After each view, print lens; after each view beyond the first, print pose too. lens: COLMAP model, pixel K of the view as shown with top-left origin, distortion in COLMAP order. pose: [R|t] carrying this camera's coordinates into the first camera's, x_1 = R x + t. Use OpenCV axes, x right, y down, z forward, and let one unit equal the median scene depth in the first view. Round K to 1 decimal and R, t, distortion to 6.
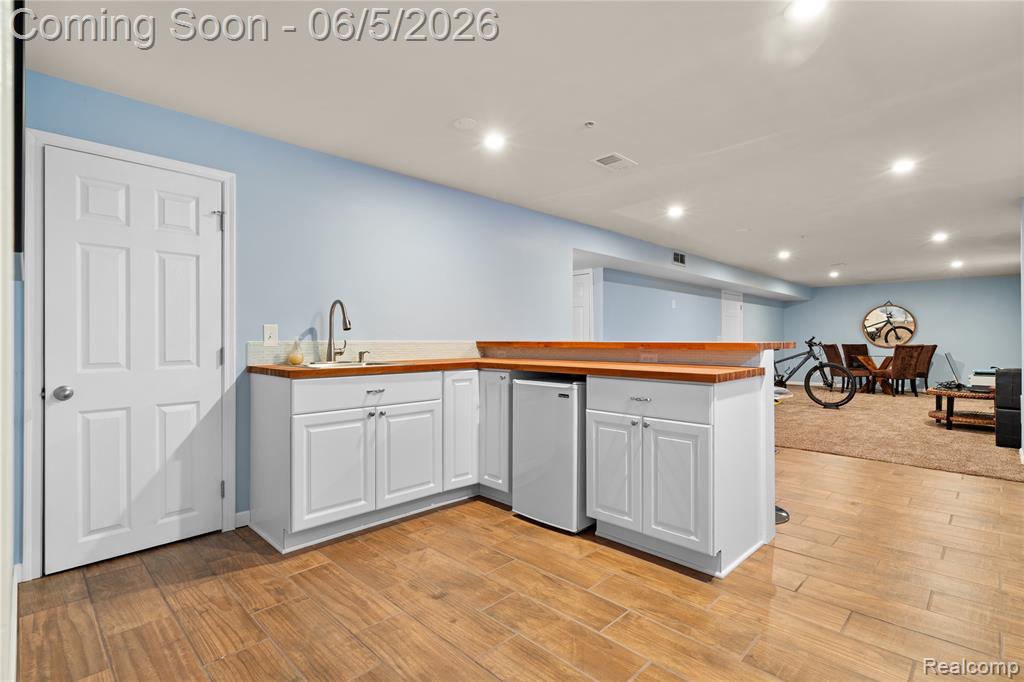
lens RADIAL K [[489.9, 0, 511.0], [0, 489.9, 336.1], [0, 0, 1]] dist [0.000677, -0.000211]
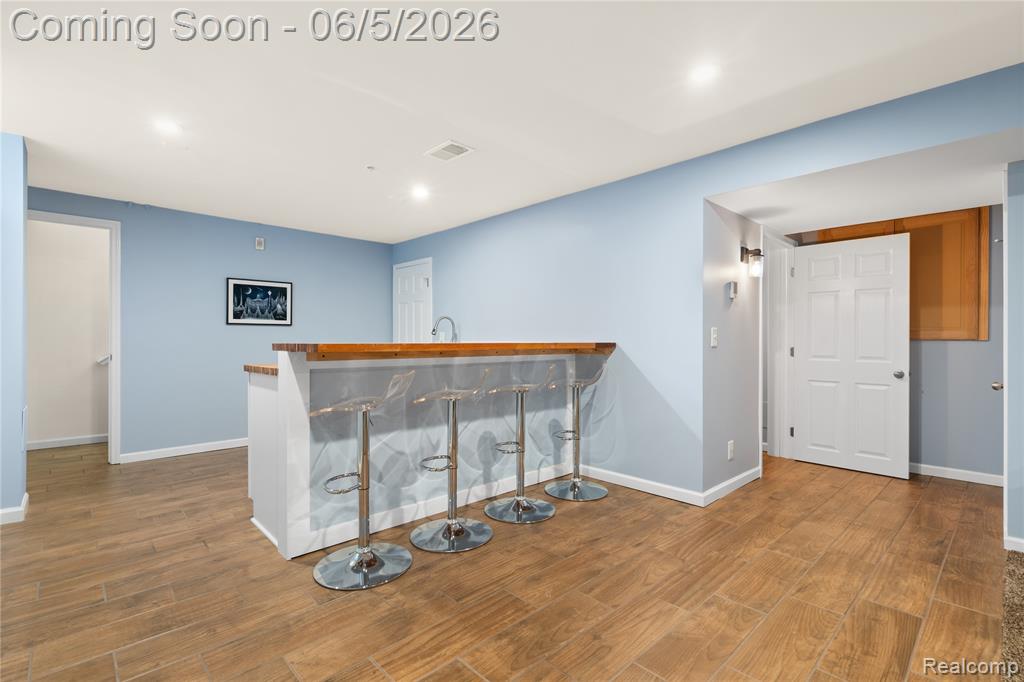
lens RADIAL K [[466.7, 0, 509.0], [0, 466.7, 328.2], [0, 0, 1]] dist [-0.001690, 0.000422]
pose [[-0.031003, -0.026067, -0.999179, 0.381354], [0.004808, 0.999644, -0.026229, 0.002831], [0.999508, -0.005617, -0.030867, 0.394307]]
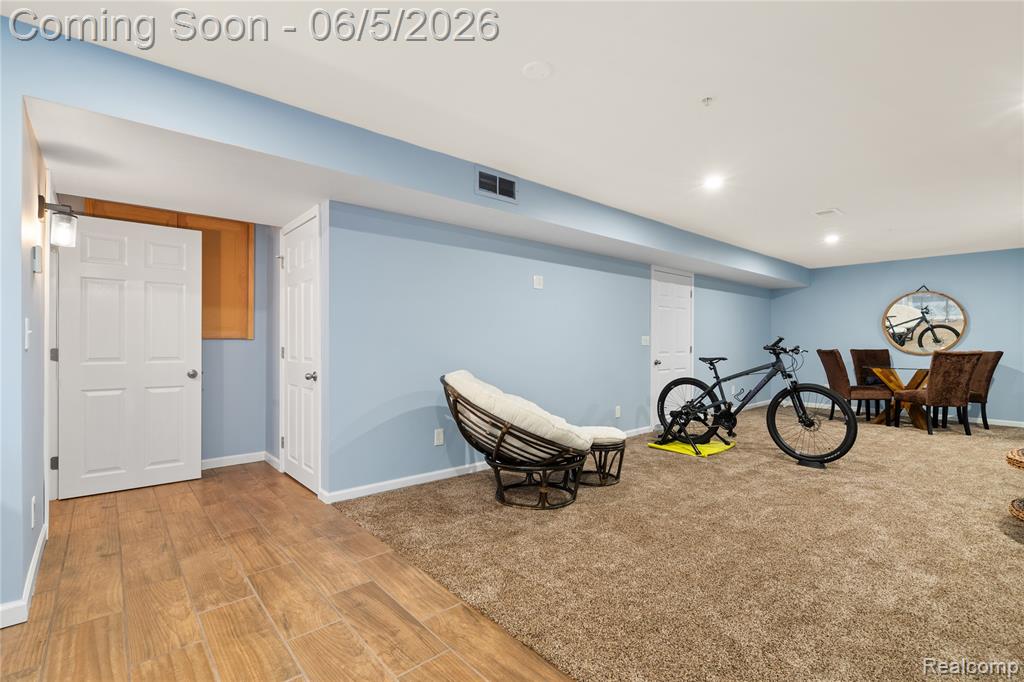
lens RADIAL K [[469.3, 0, 512.0], [0, 469.3, 341.0], [0, 0, 1]] dist [0.002555, 0.000618]
pose [[0.997882, 0.004214, -0.064908, 0.268459], [-0.003783, 0.999970, 0.006755, 0.002194], [0.064935, -0.006495, 0.997868, 0.342828]]
